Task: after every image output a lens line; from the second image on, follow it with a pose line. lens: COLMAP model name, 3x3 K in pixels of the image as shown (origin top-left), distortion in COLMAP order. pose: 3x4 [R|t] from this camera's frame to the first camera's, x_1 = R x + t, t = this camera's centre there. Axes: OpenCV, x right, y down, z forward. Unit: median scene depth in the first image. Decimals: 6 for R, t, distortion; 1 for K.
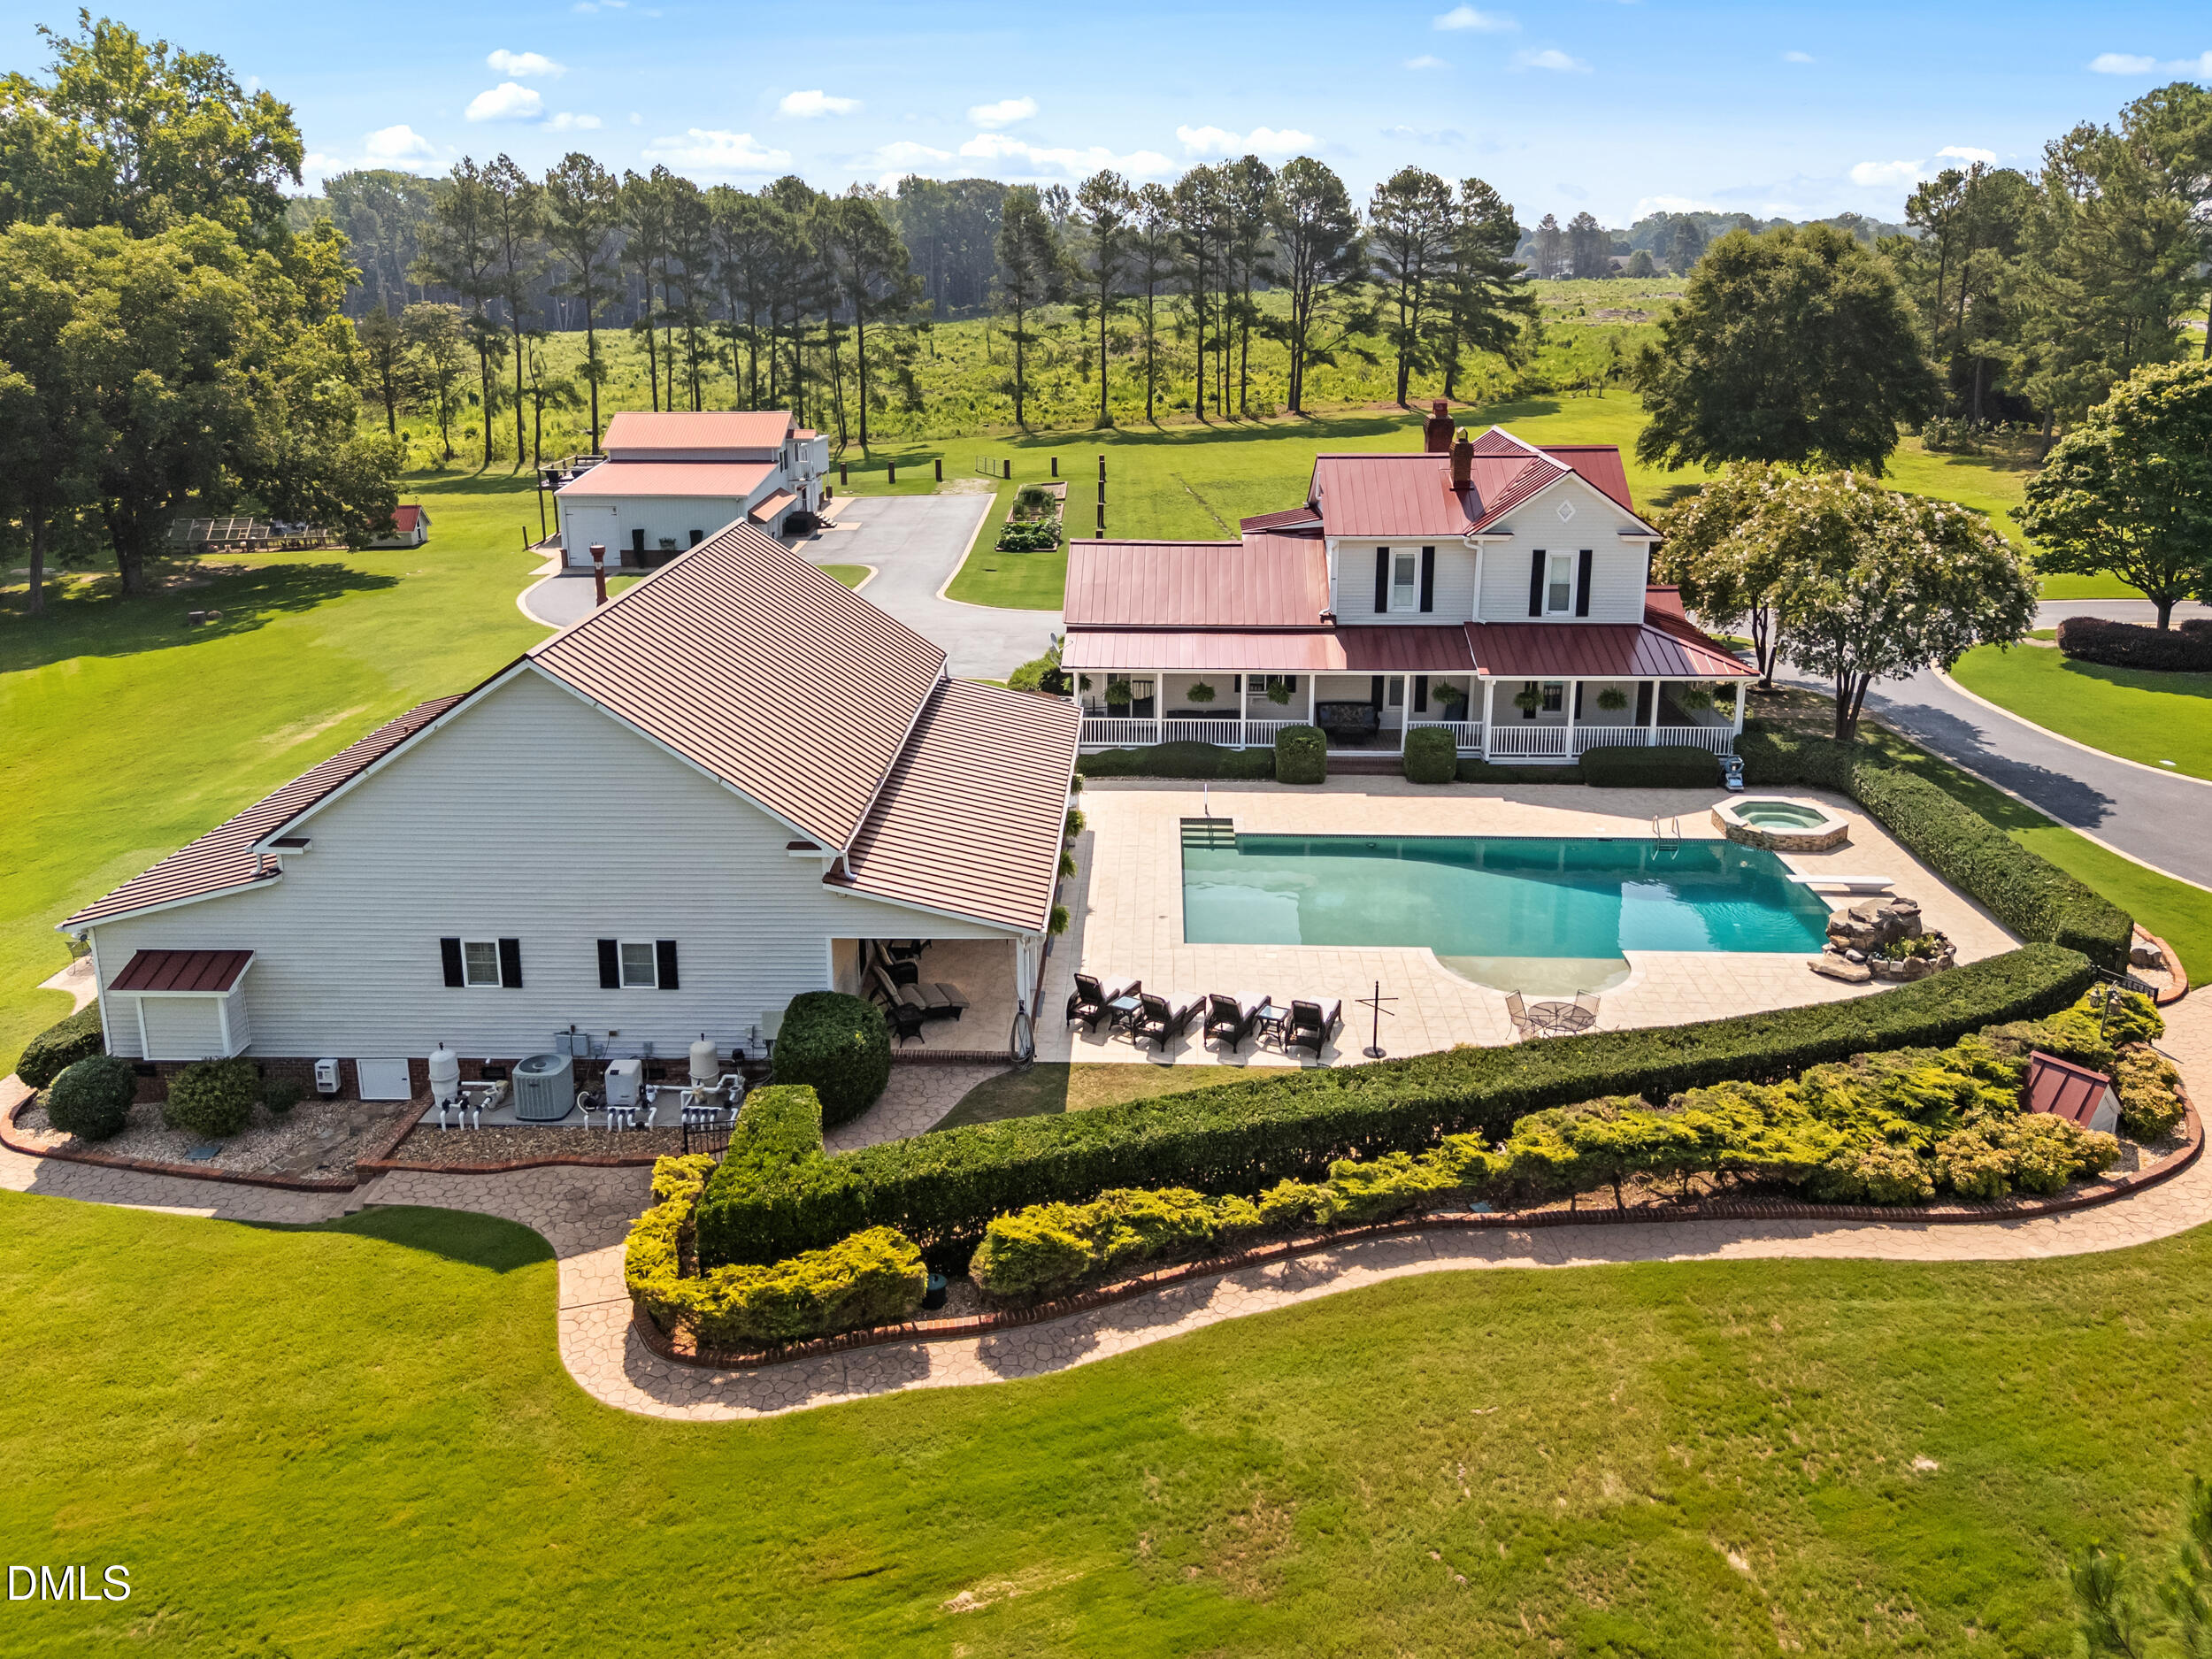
lens RADIAL K [[1529.2, 0, 1106.0], [0, 1529.2, 829.5], [0, 0, 1]] dist [0.066327, -0.060001]
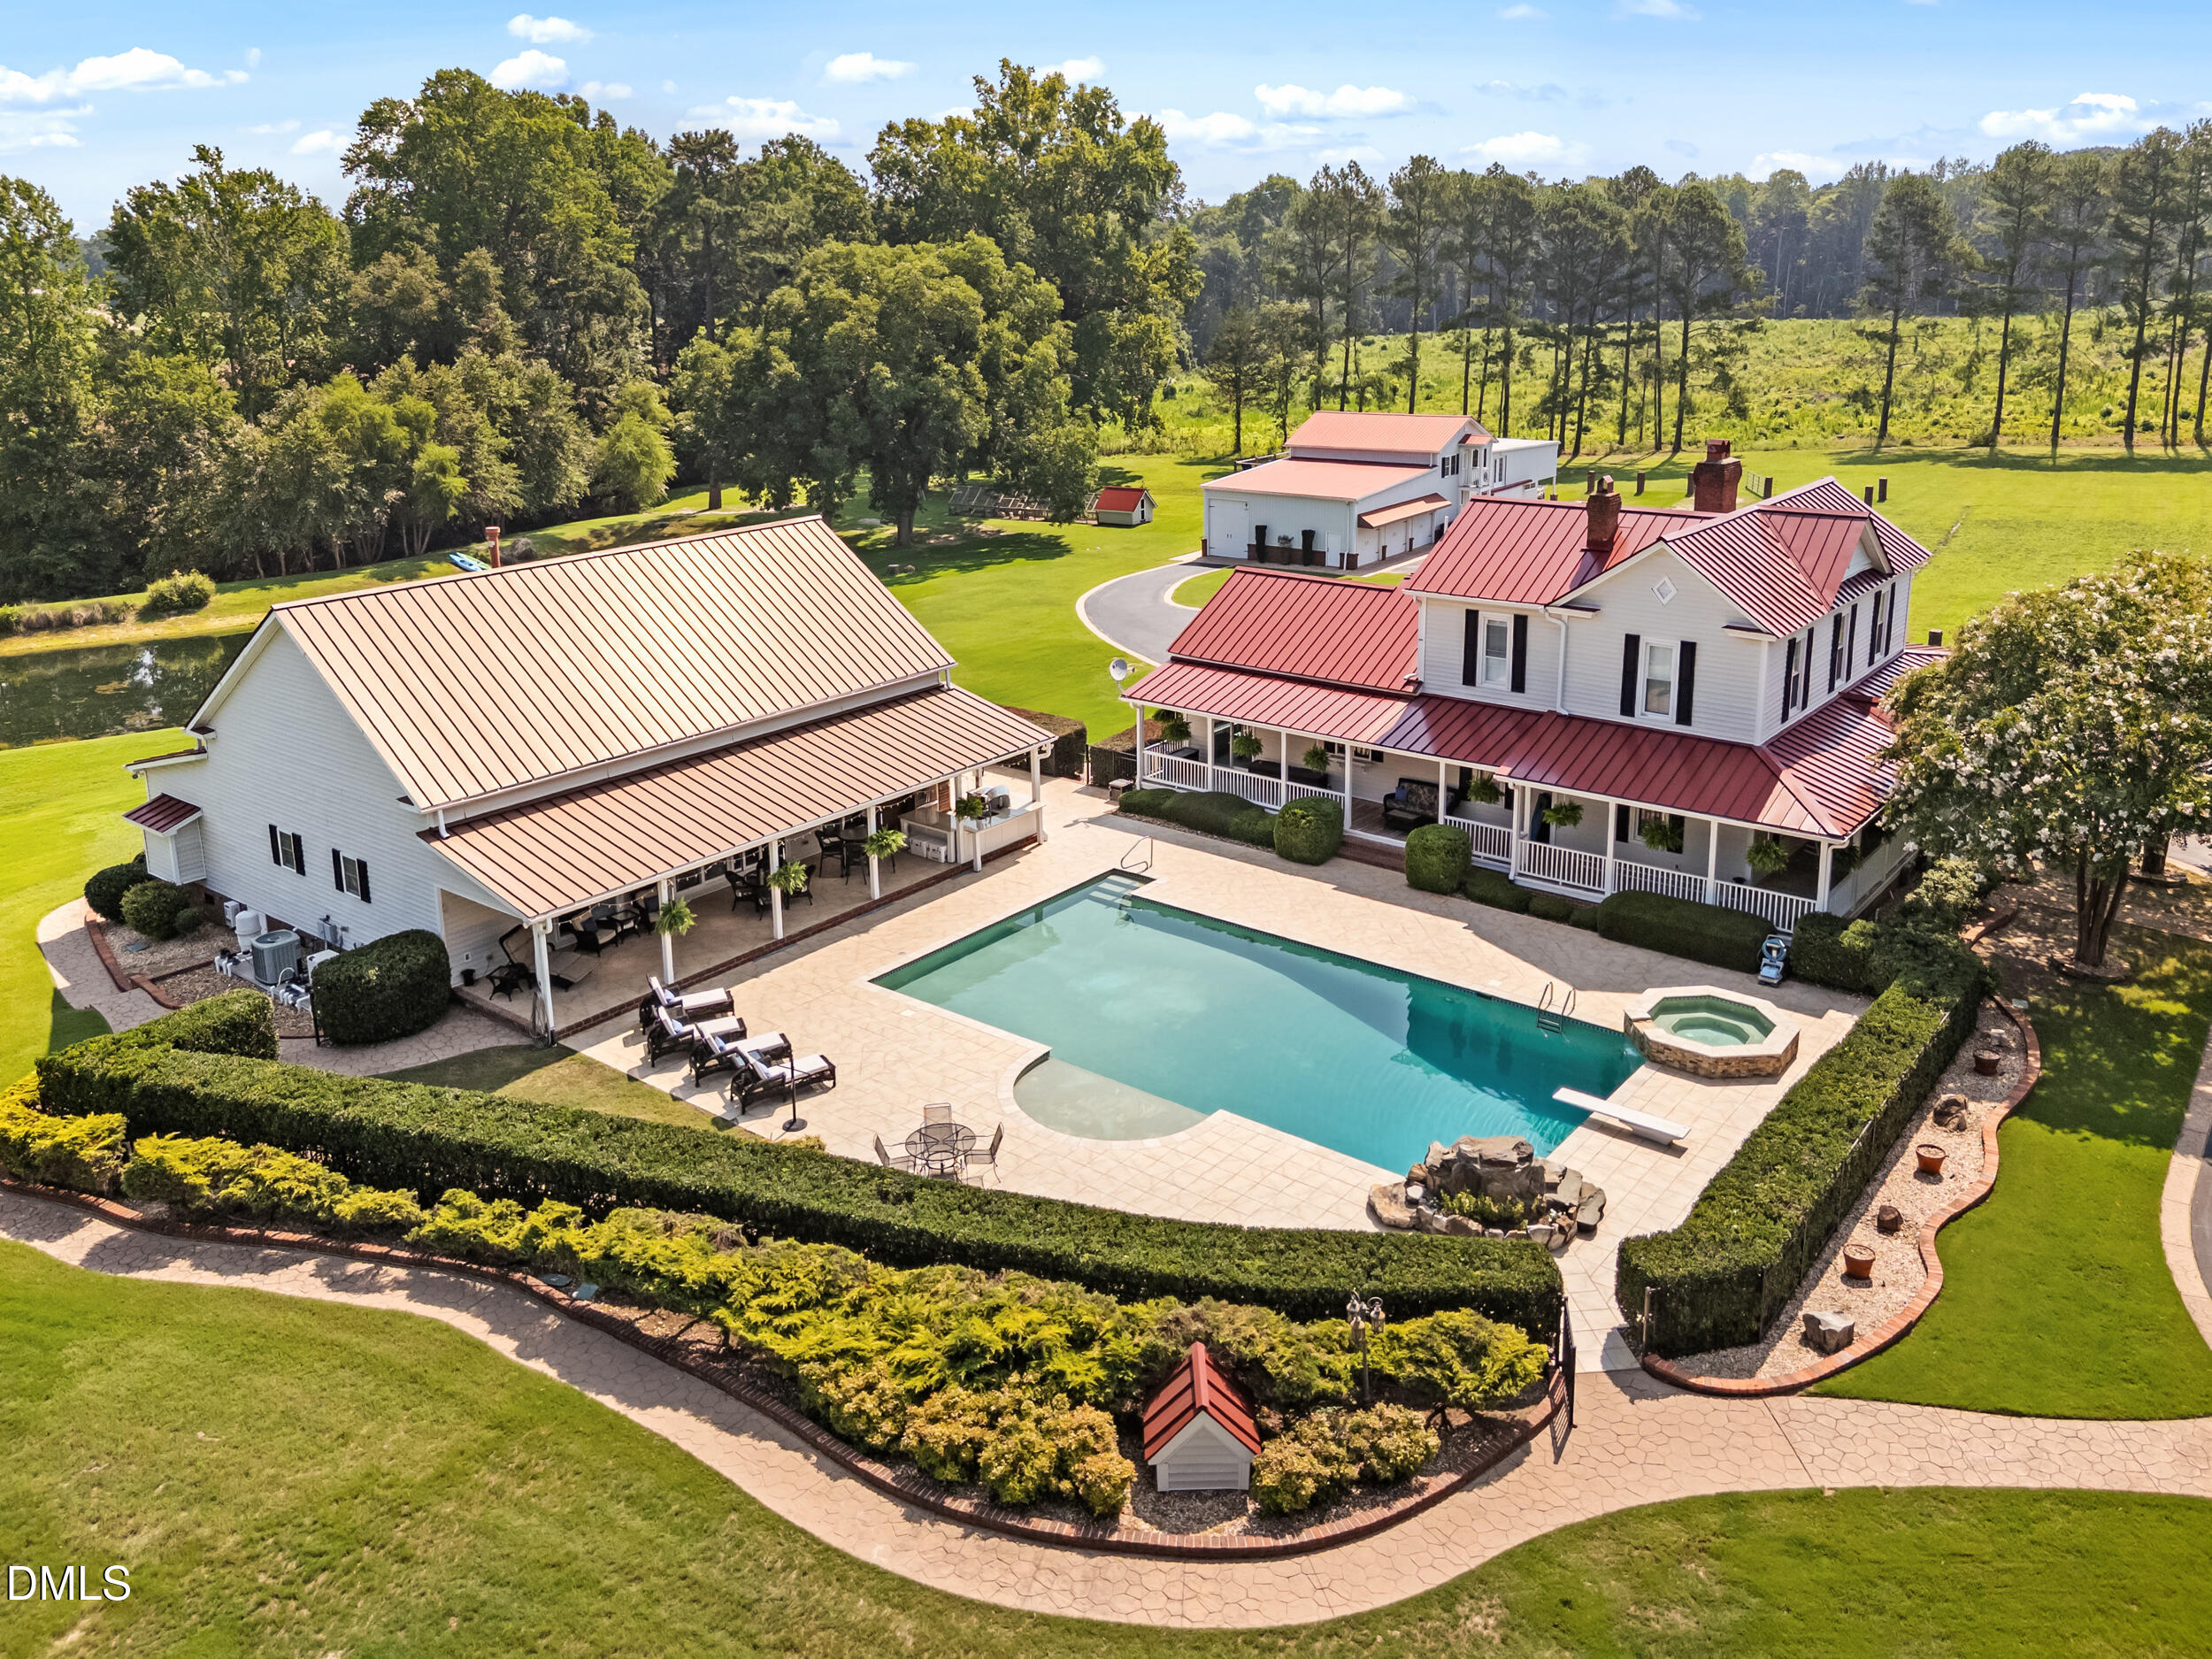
lens RADIAL K [[1588.9, 0, 1200.2], [0, 1588.9, 831.5], [0, 0, 1]] dist [0.032491, -0.001374]
pose [[0.823191, 0.183370, -0.537338, 0.560277], [-0.185364, 0.981350, 0.050917, -0.082005], [0.536653, 0.057689, 0.841828, 0.192285]]
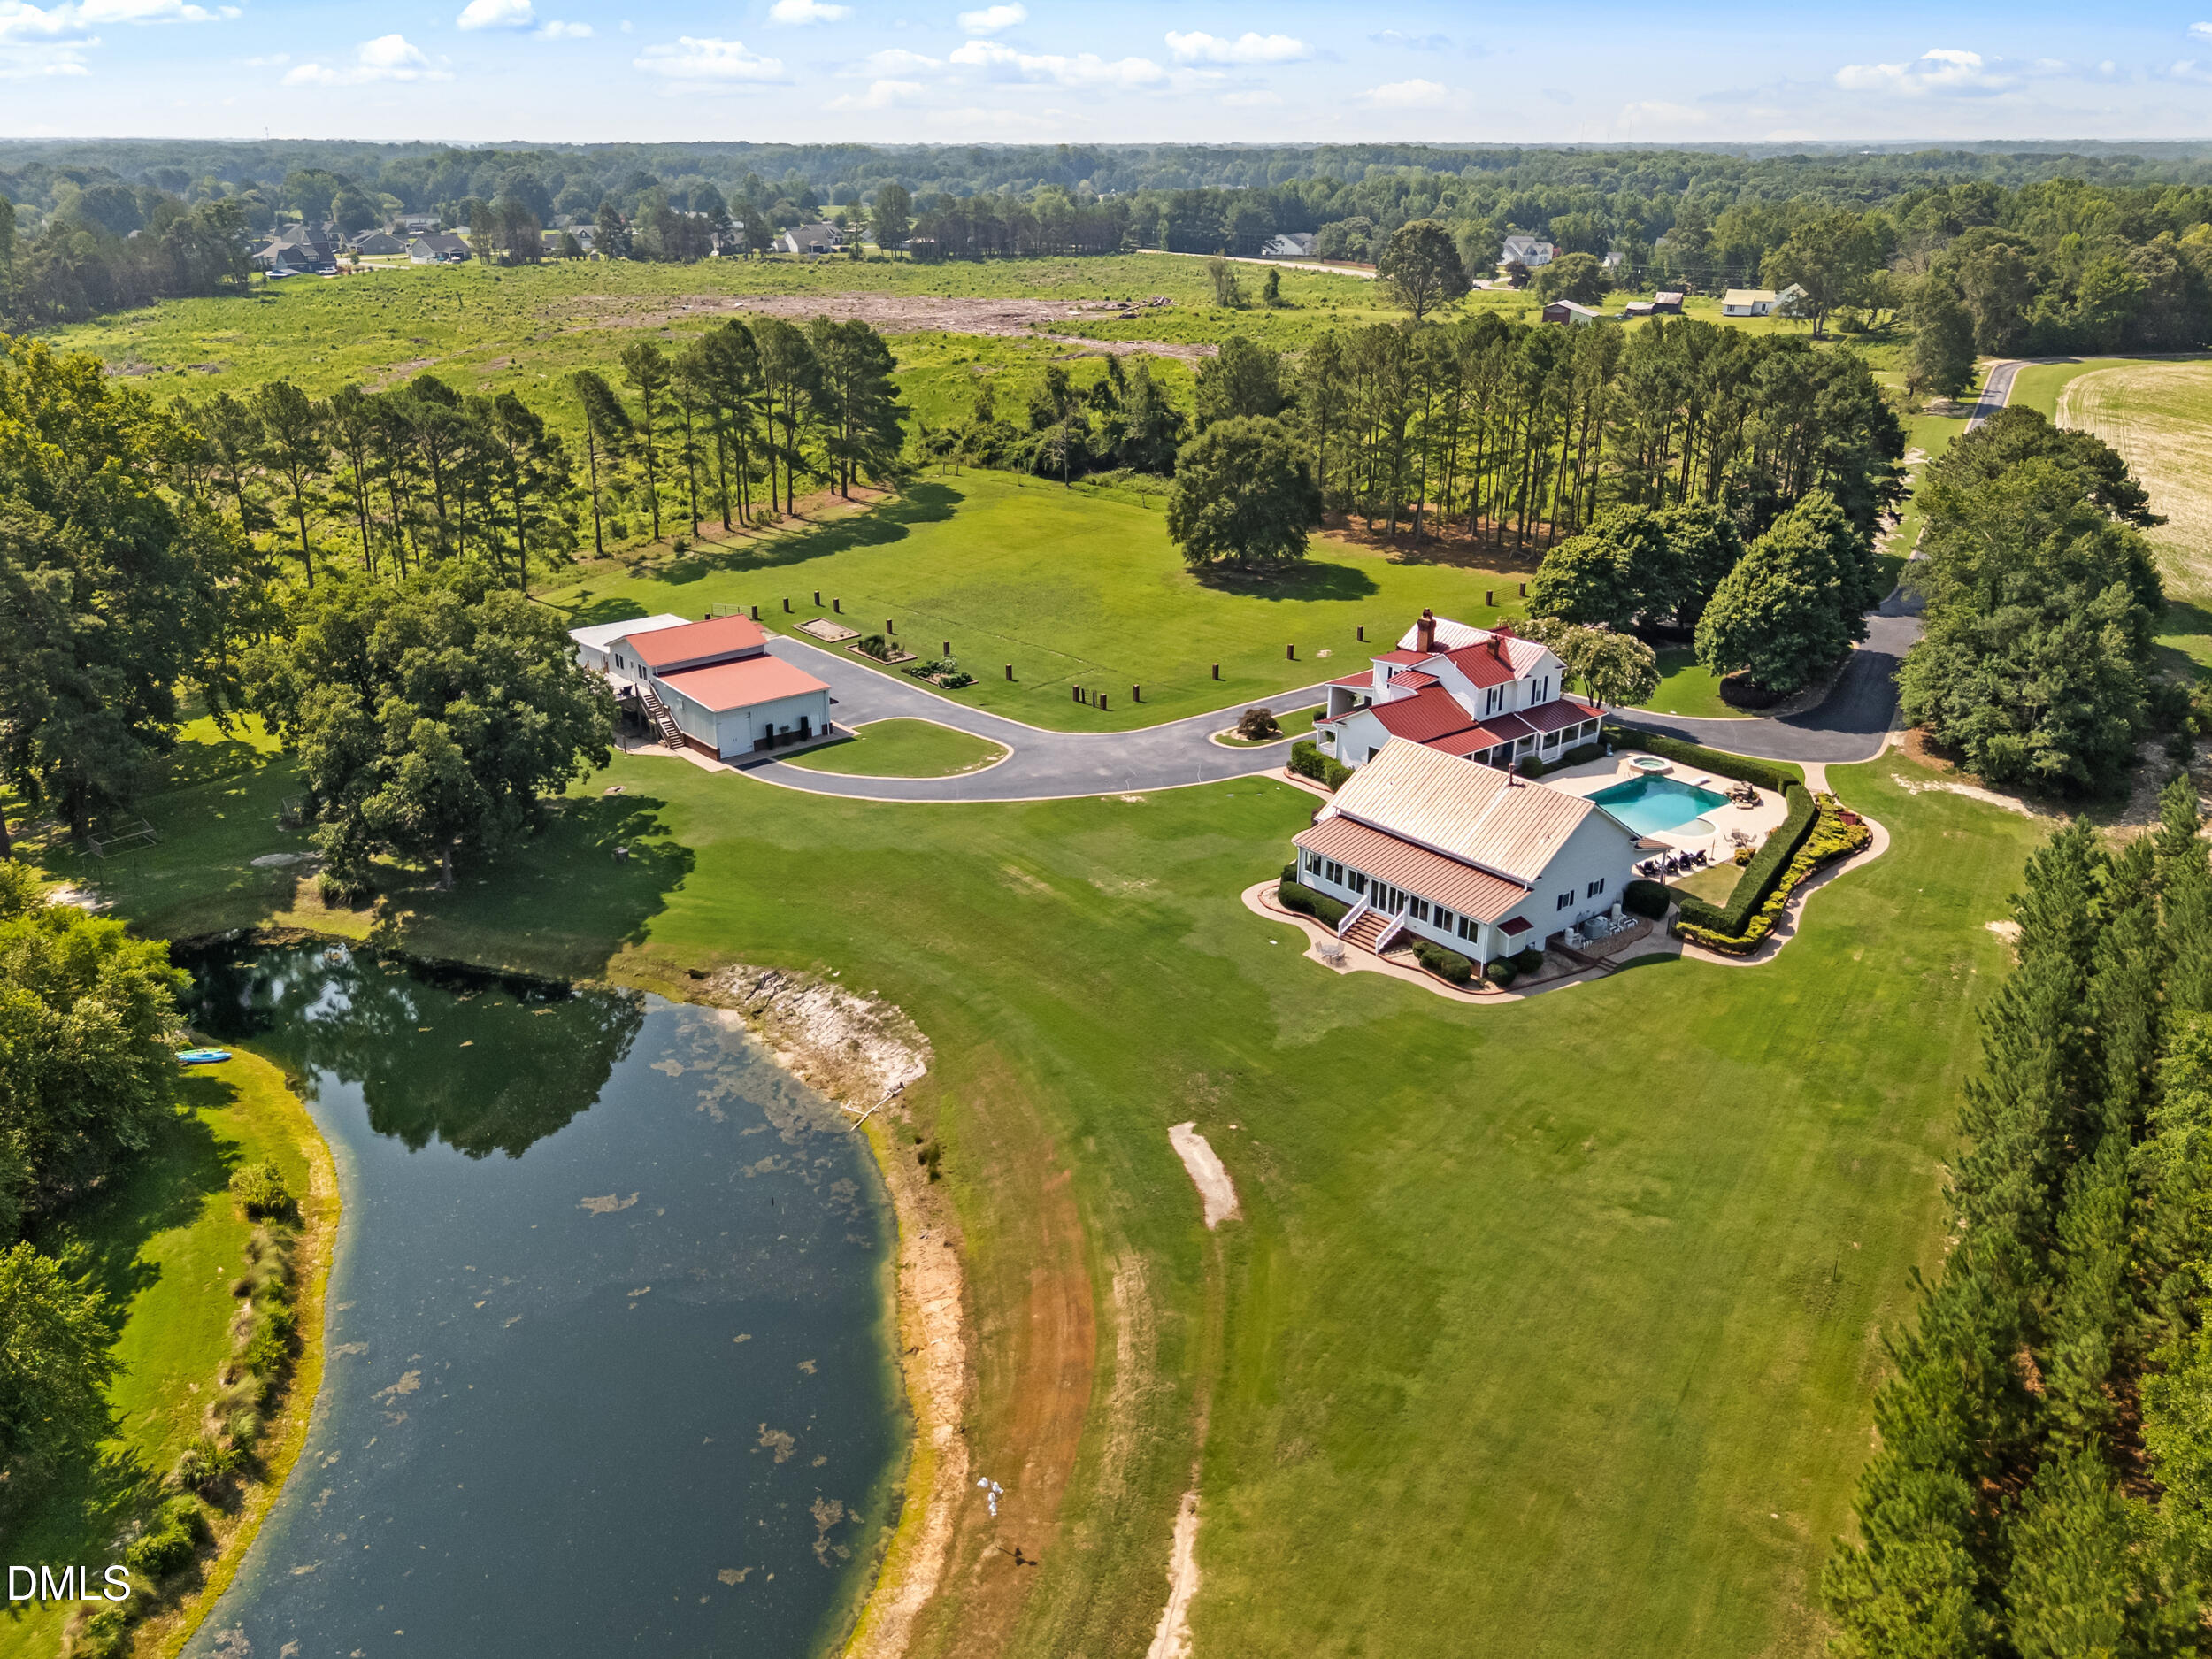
lens RADIAL K [[1741.5, 0, 1106.0], [0, 1741.5, 829.5], [0, 0, 1]] dist [0.020520, -0.005349]
pose [[0.737574, -0.228271, 0.635513, -2.071223], [0.210380, 0.971969, 0.104957, -0.387436], [-0.641658, 0.056285, 0.764923, -0.691855]]
